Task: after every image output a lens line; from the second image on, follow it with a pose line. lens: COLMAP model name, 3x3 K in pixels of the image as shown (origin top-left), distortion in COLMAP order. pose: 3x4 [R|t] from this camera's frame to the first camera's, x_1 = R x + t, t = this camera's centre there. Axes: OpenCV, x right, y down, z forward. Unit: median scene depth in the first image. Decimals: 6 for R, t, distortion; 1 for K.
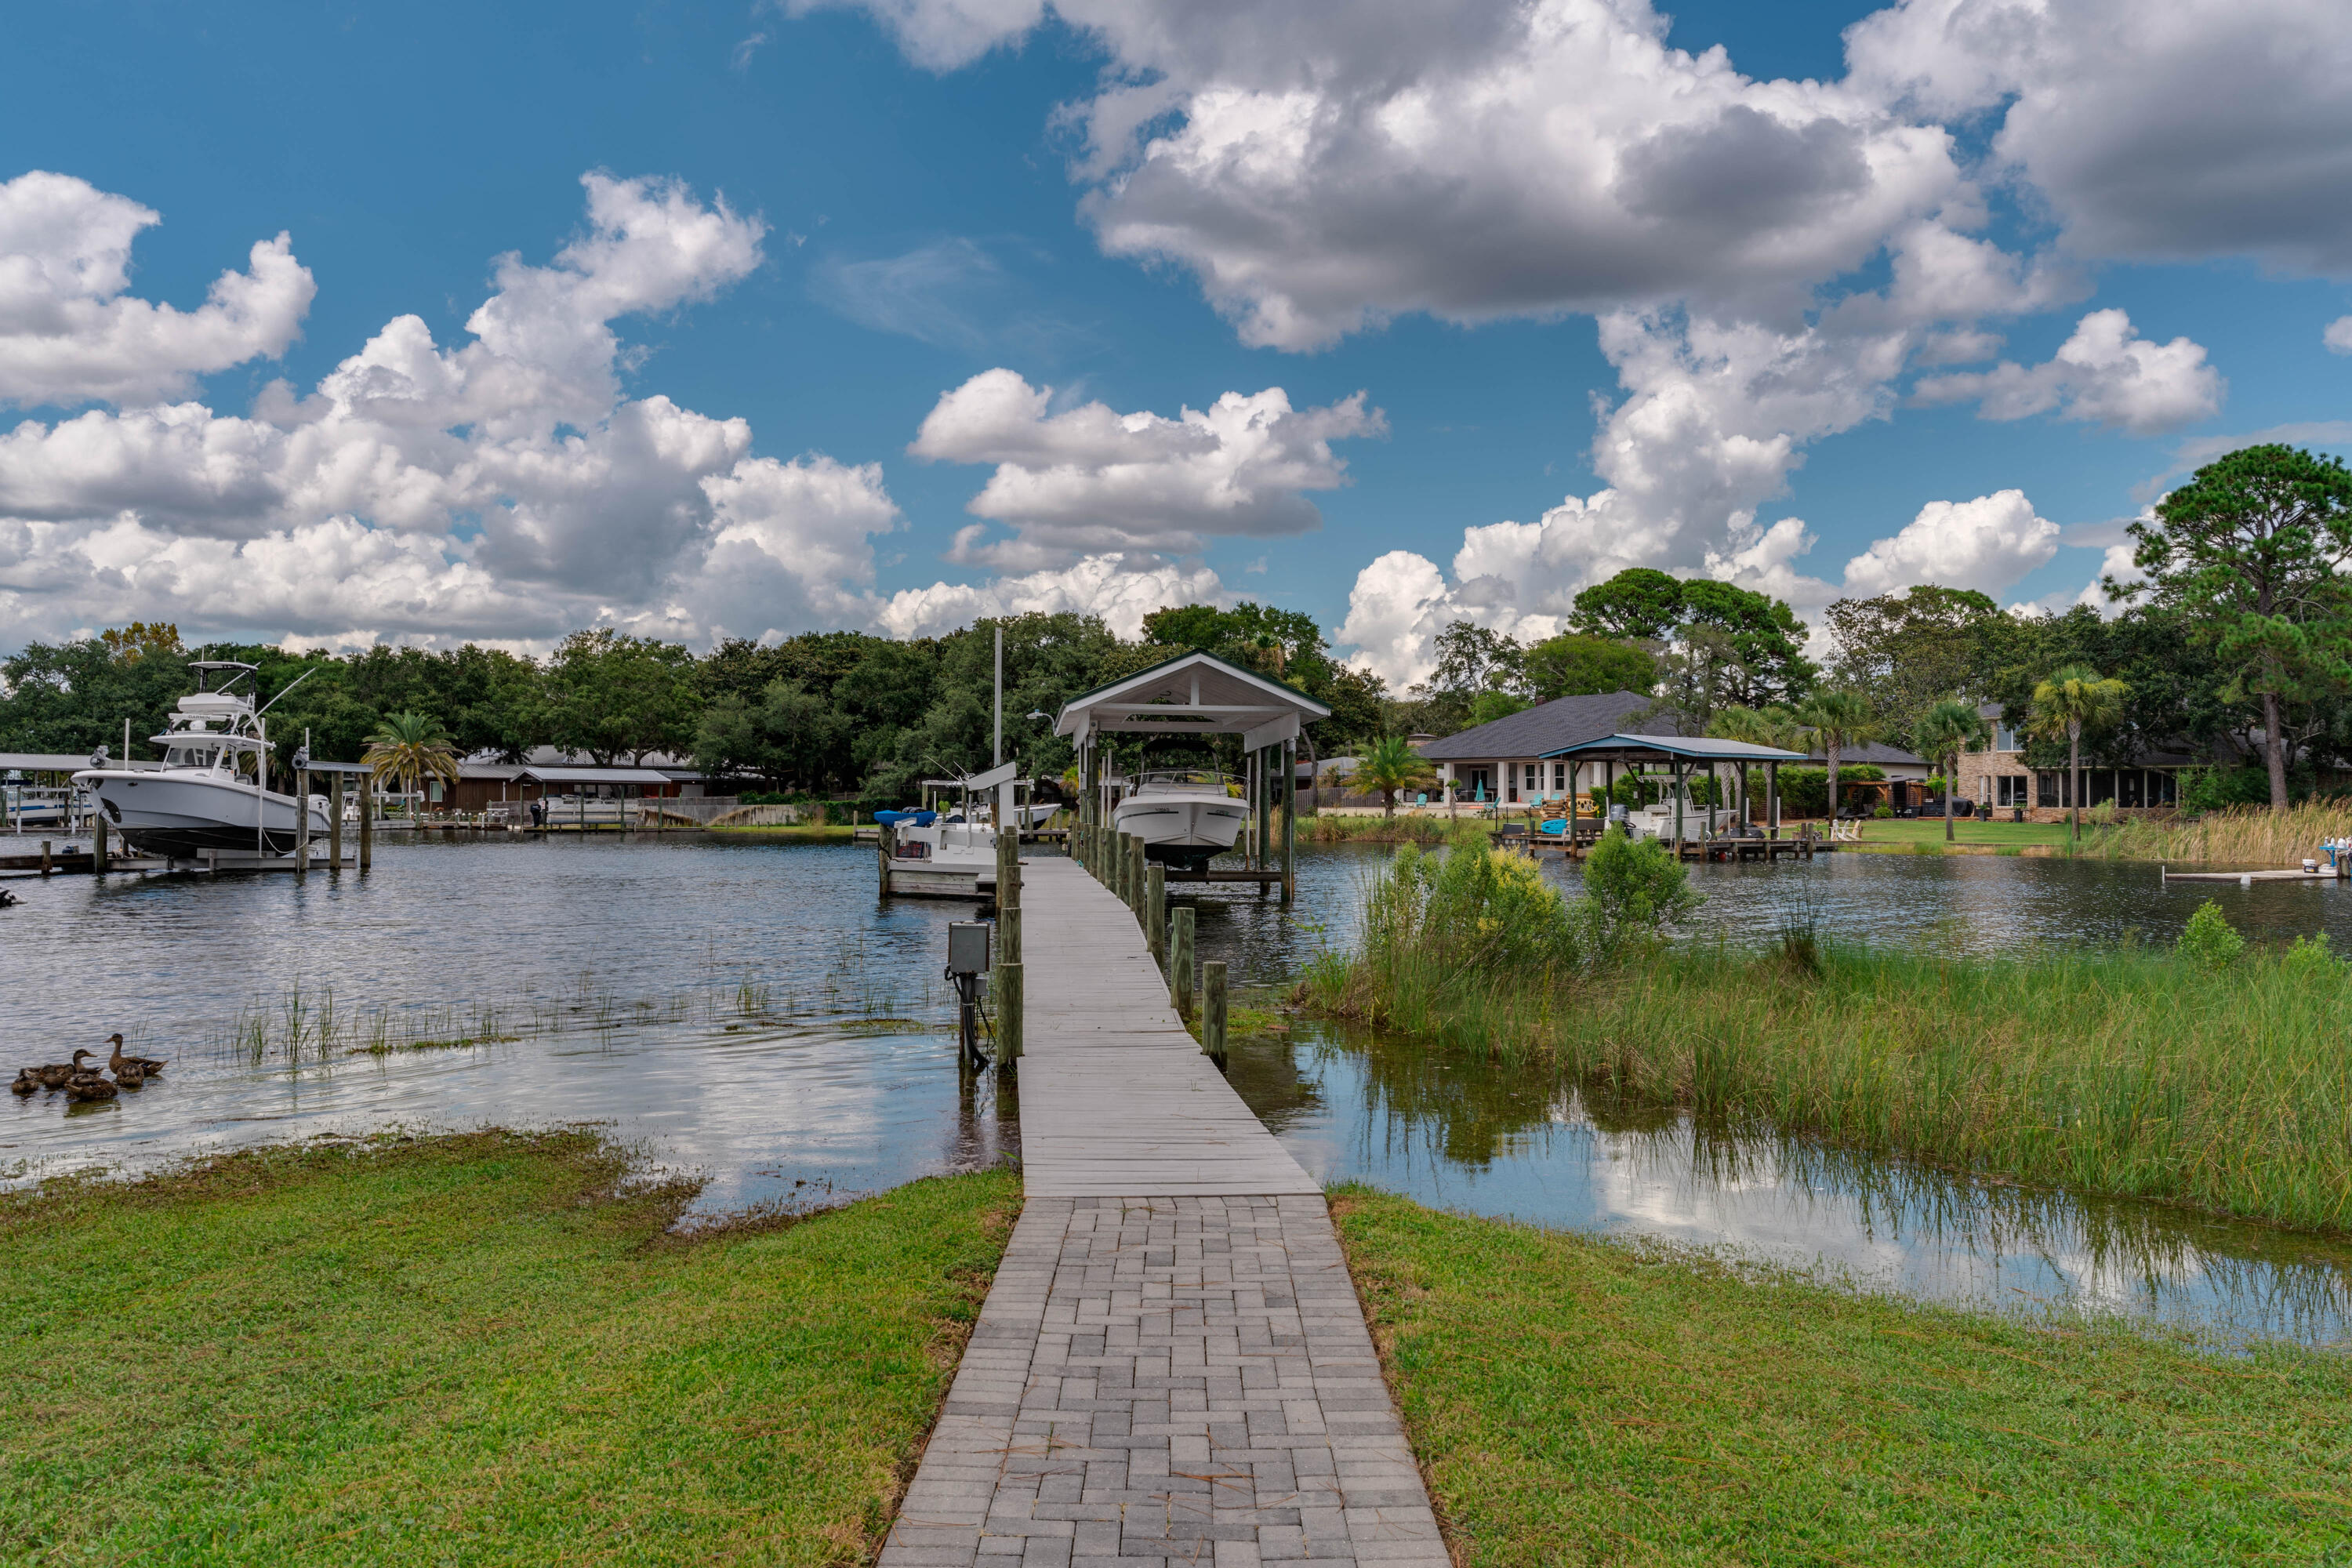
lens RADIAL K [[1835.6, 0, 1176.8], [0, 1835.6, 776.5], [0, 0, 1]] dist [0.002748, 0.000605]
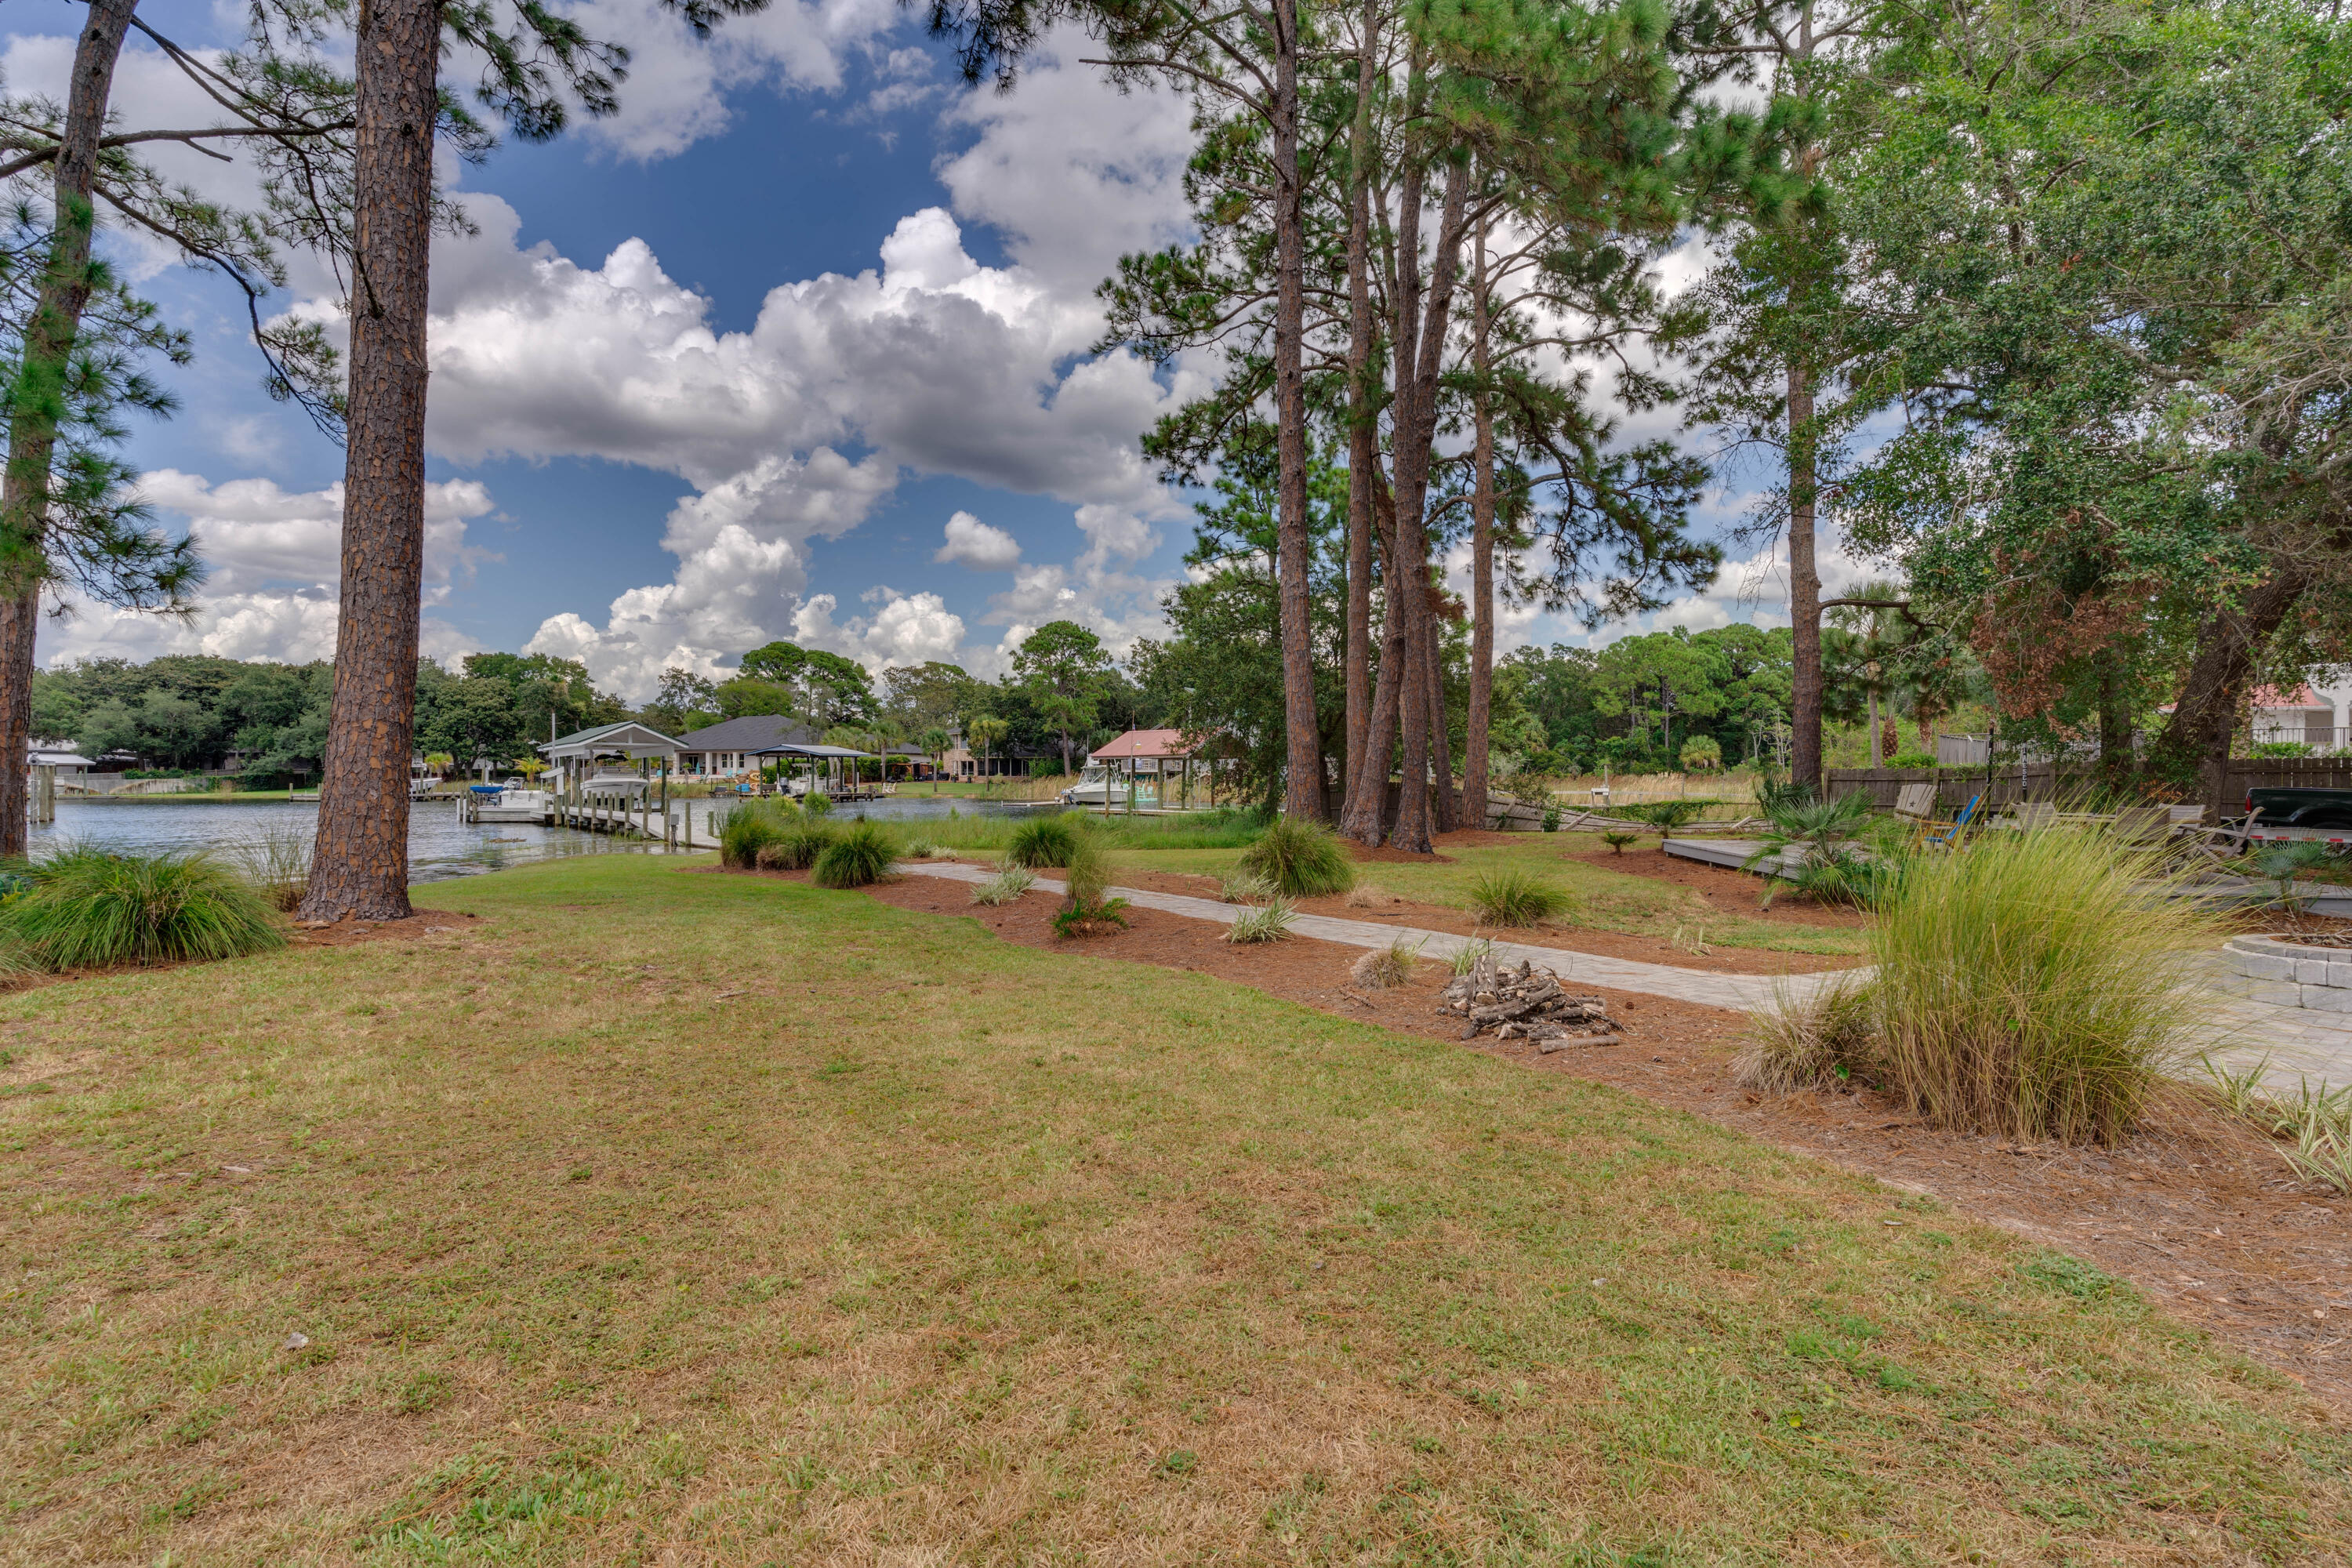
lens RADIAL K [[1144.1, 0, 1172.8], [0, 1144.1, 780.5], [0, 0, 1]] dist [-0.000503, 0.000340]
pose [[0.834248, -0.008947, 0.551316, -0.053812], [-0.003747, 0.999753, 0.021894, -0.005555], [-0.551376, -0.020331, 0.834009, -0.167775]]
